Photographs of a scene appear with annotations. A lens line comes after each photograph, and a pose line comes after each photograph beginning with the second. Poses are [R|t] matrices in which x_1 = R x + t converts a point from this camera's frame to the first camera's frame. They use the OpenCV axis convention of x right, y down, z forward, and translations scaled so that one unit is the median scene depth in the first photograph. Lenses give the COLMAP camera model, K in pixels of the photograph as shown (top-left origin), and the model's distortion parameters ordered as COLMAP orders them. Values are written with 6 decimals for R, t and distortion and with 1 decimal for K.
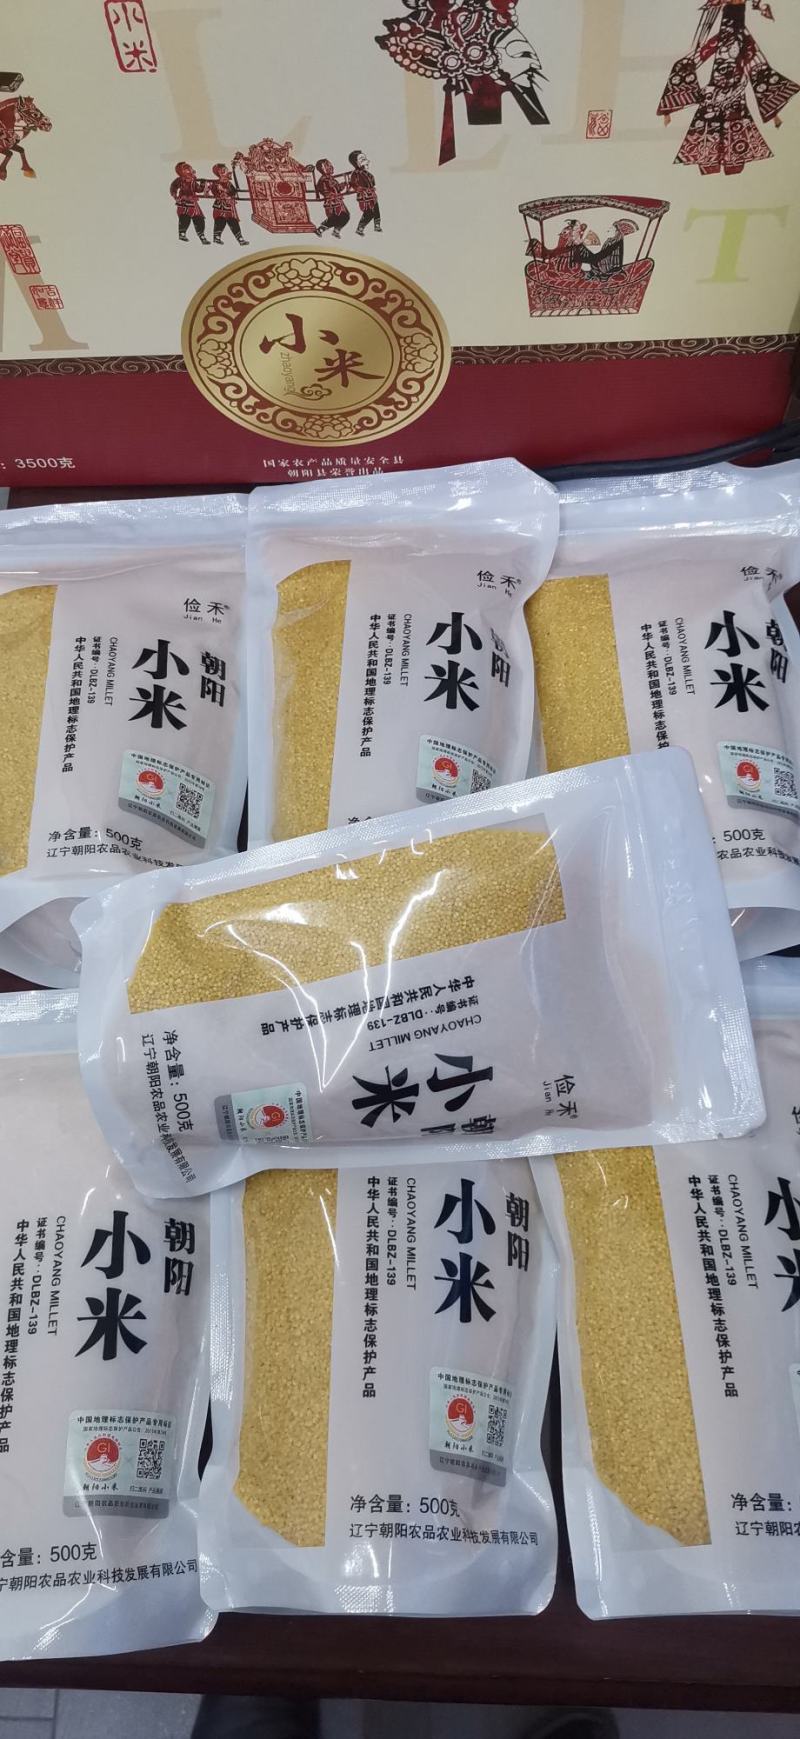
lens RADIAL K [[1331.2, 0, 384.2], [0, 1331.2, 878.4], [0, 0, 1]] dist [0.091649, -0.142886]
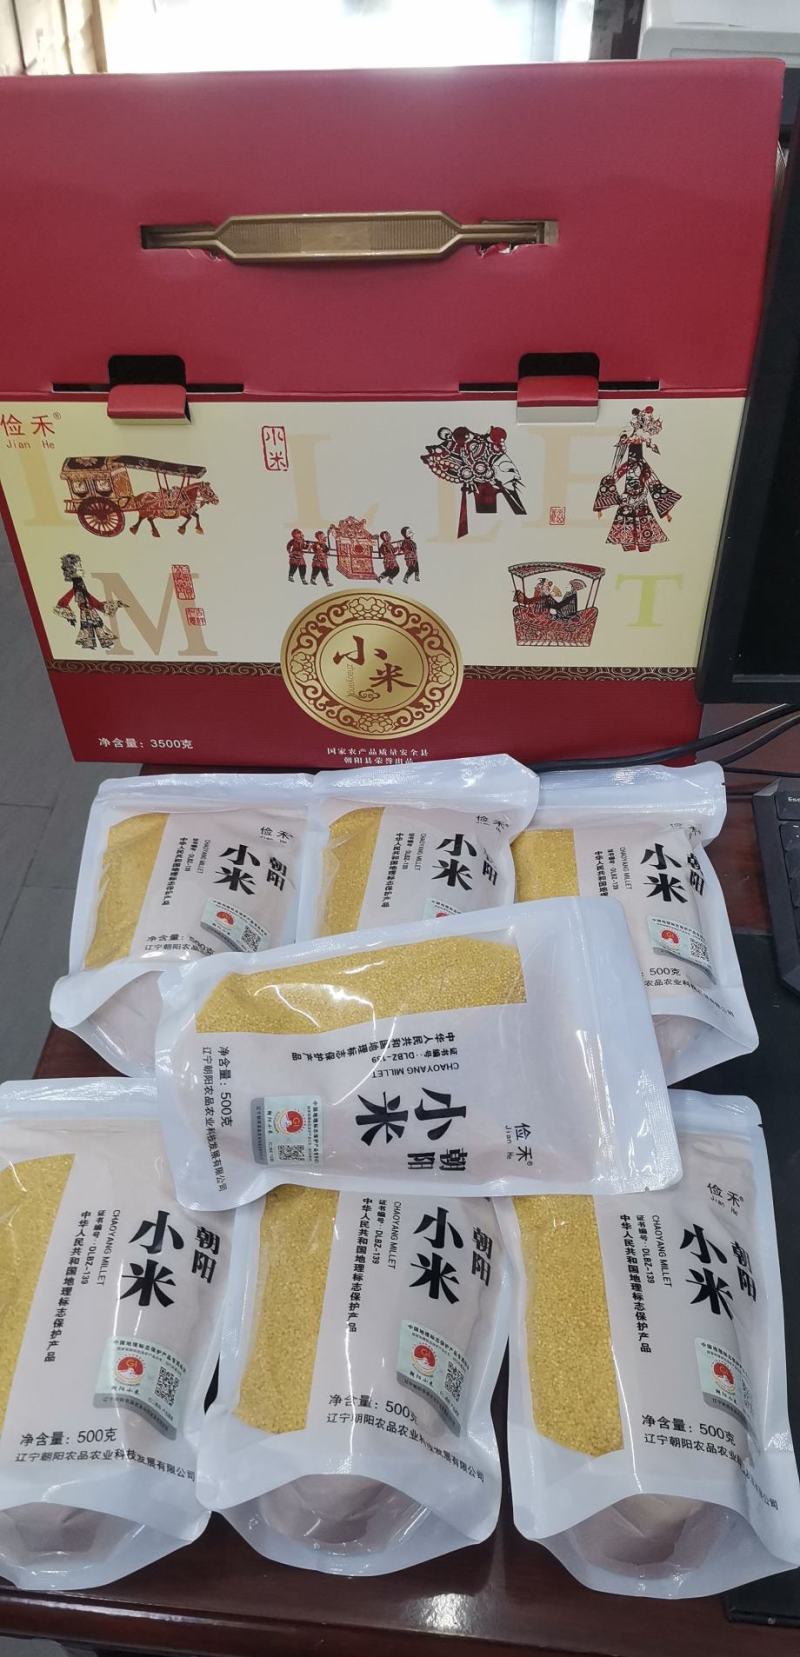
lens RADIAL K [[1347.0, 0, 381.5], [0, 1347.0, 872.2], [0, 0, 1]] dist [0.064383, -0.034533]
pose [[0.997351, 0.059704, -0.041545, 0.039777], [-0.071420, 0.911992, -0.403943, 0.461822], [0.013772, 0.405840, 0.913840, -0.283923]]
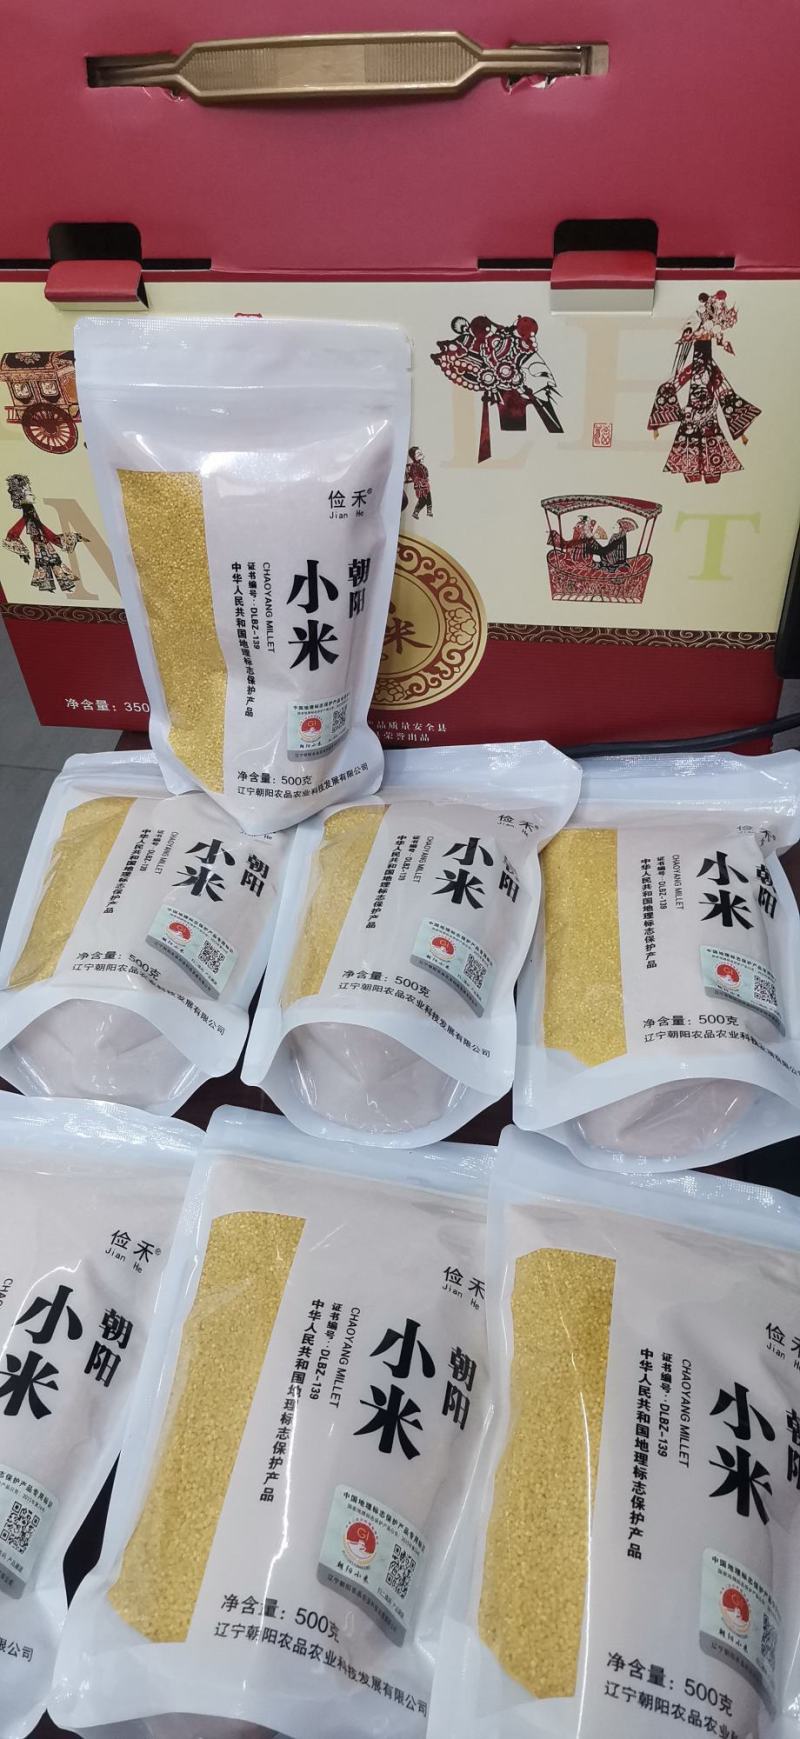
lens RADIAL K [[1331.2, 0, 396.8], [0, 1331.2, 862.8], [0, 0, 1]] dist [0.091649, -0.142886]
pose [[0.991049, 0.093250, -0.095531, 0.116794], [-0.123005, 0.915938, -0.382005, 0.301239], [0.051878, 0.390337, 0.919209, -0.020269]]
